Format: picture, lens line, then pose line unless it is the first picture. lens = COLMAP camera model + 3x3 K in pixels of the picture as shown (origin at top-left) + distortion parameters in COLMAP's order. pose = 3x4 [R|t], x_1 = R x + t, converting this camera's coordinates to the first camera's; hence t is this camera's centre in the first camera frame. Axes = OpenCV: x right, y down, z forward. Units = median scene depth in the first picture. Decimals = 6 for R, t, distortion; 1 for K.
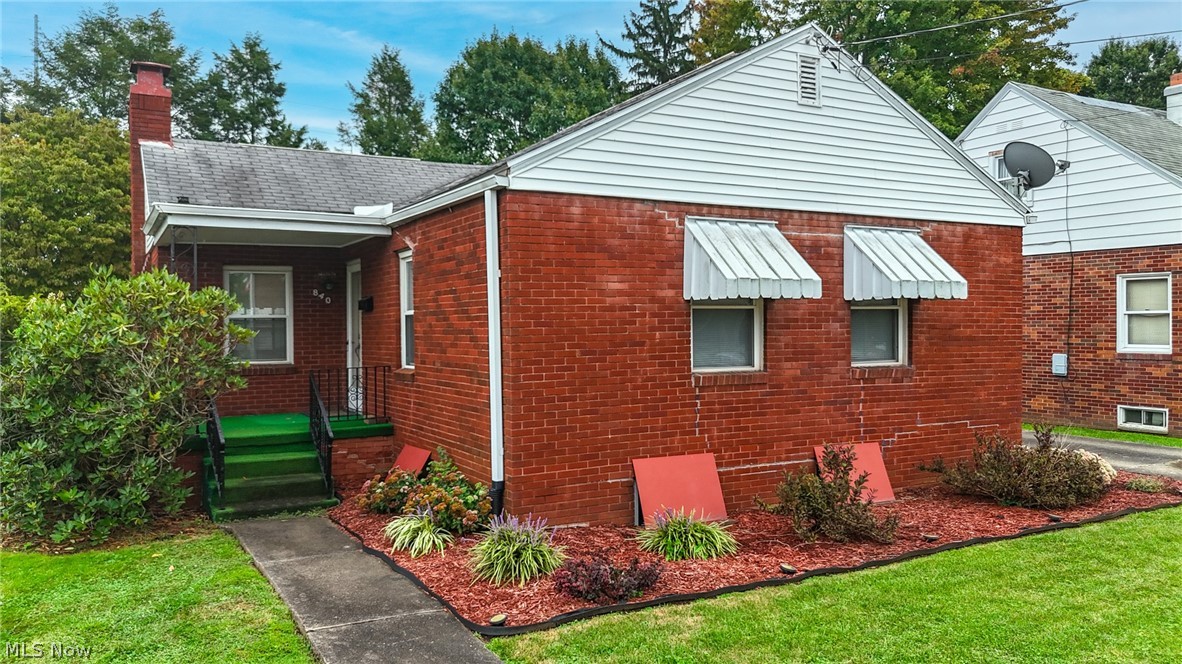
lens RADIAL K [[889.9, 0, 597.6], [0, 889.9, 331.6], [0, 0, 1]] dist [0.038879, -0.024445]
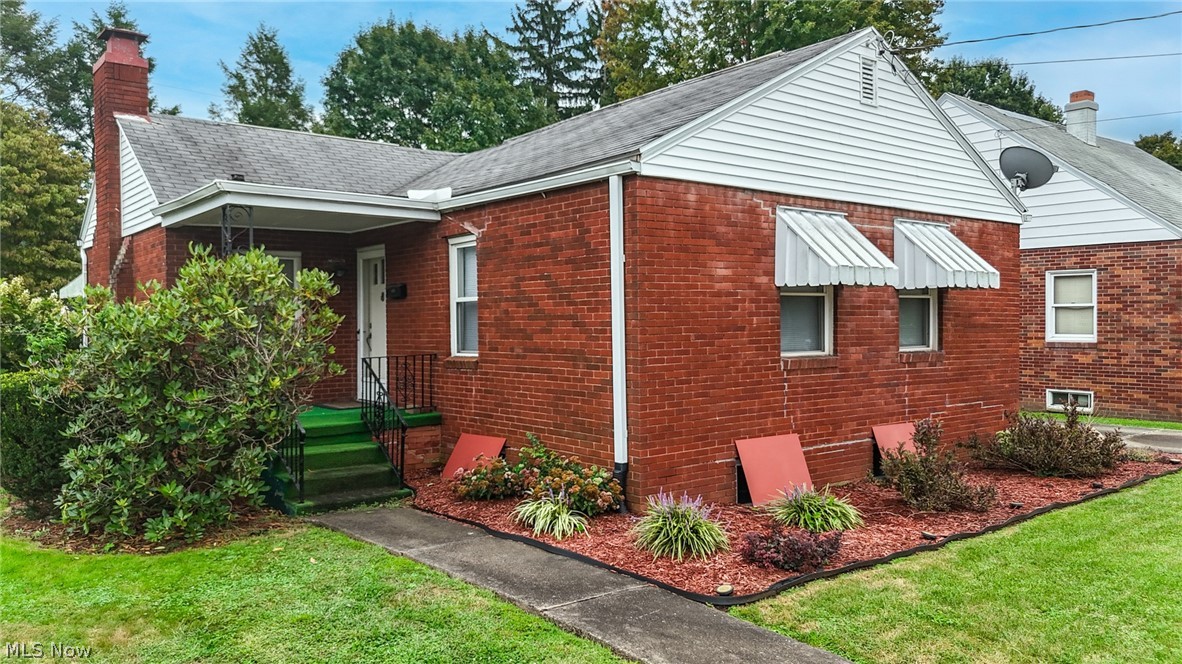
lens RADIAL K [[889.9, 0, 611.4], [0, 889.9, 332.8], [0, 0, 1]] dist [0.038879, -0.024445]
pose [[0.985705, -0.001150, 0.168474, -0.248564], [0.000284, 0.999987, 0.005163, 0.012018], [-0.168477, -0.005041, 0.985693, 0.004604]]
